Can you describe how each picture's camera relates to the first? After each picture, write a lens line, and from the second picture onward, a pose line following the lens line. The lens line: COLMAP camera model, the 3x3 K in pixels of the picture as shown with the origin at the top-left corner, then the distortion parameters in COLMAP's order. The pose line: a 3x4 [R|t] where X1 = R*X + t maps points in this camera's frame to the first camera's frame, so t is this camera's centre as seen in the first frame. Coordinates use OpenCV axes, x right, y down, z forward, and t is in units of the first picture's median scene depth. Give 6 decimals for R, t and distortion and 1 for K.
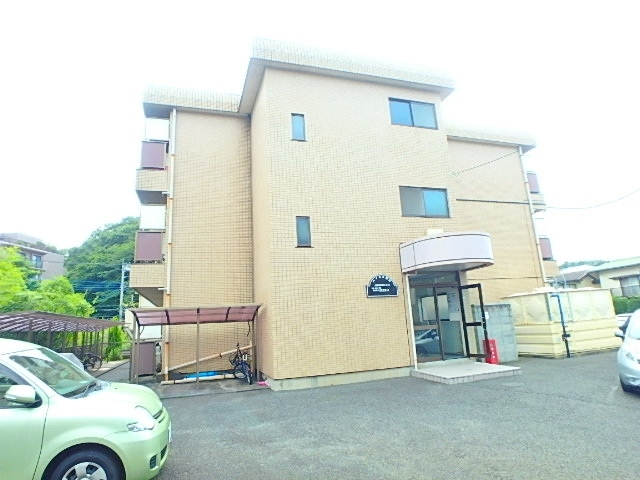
lens RADIAL K [[383.5, 0, 318.0], [0, 383.5, 237.5], [0, 0, 1]] dist [-0.029363, 0.006375]
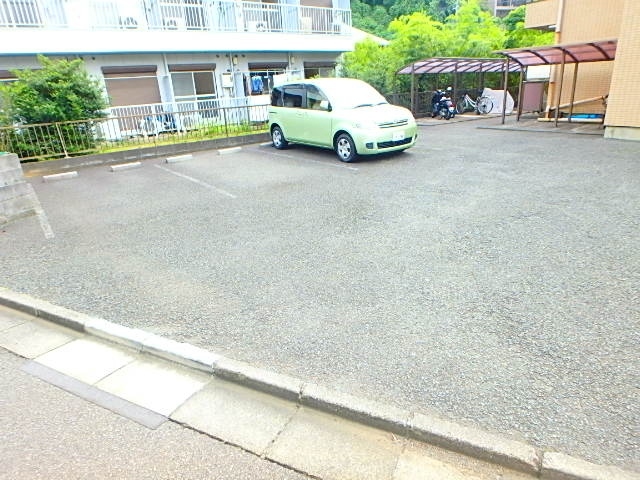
lens RADIAL K [[415.4, 0, 321.2], [0, 415.4, 239.4], [0, 0, 1]] dist [-0.055900, -0.000504]
pose [[0.327066, 0.352877, -0.876645, 0.522582], [0.251455, 0.861723, 0.440685, 0.003573], [0.910933, -0.364570, 0.193107, 0.066678]]
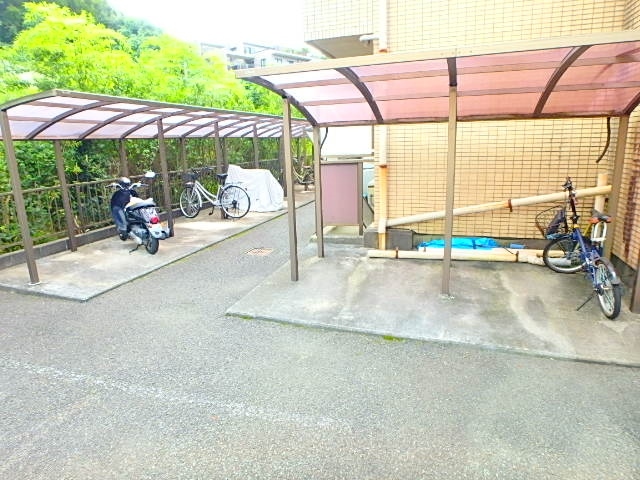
lens RADIAL K [[383.5, 0, 322.8], [0, 383.5, 234.6], [0, 0, 1]] dist [-0.029363, 0.006375]
pose [[0.802154, 0.171594, -0.571930, -0.189676], [0.124533, 0.888681, 0.441290, 0.146181], [0.583987, -0.425207, 0.691490, 0.635455]]
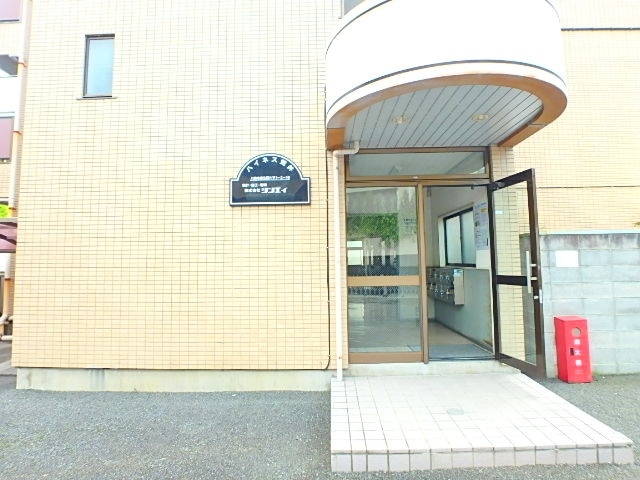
lens RADIAL K [[383.5, 0, 320.3], [0, 383.5, 233.5], [0, 0, 1]] dist [-0.029363, 0.006375]
pose [[0.945247, 0.020151, -0.325733, 0.350464], [0.032316, 0.987407, 0.154865, 0.117349], [0.324752, -0.156912, 0.932692, 0.594377]]
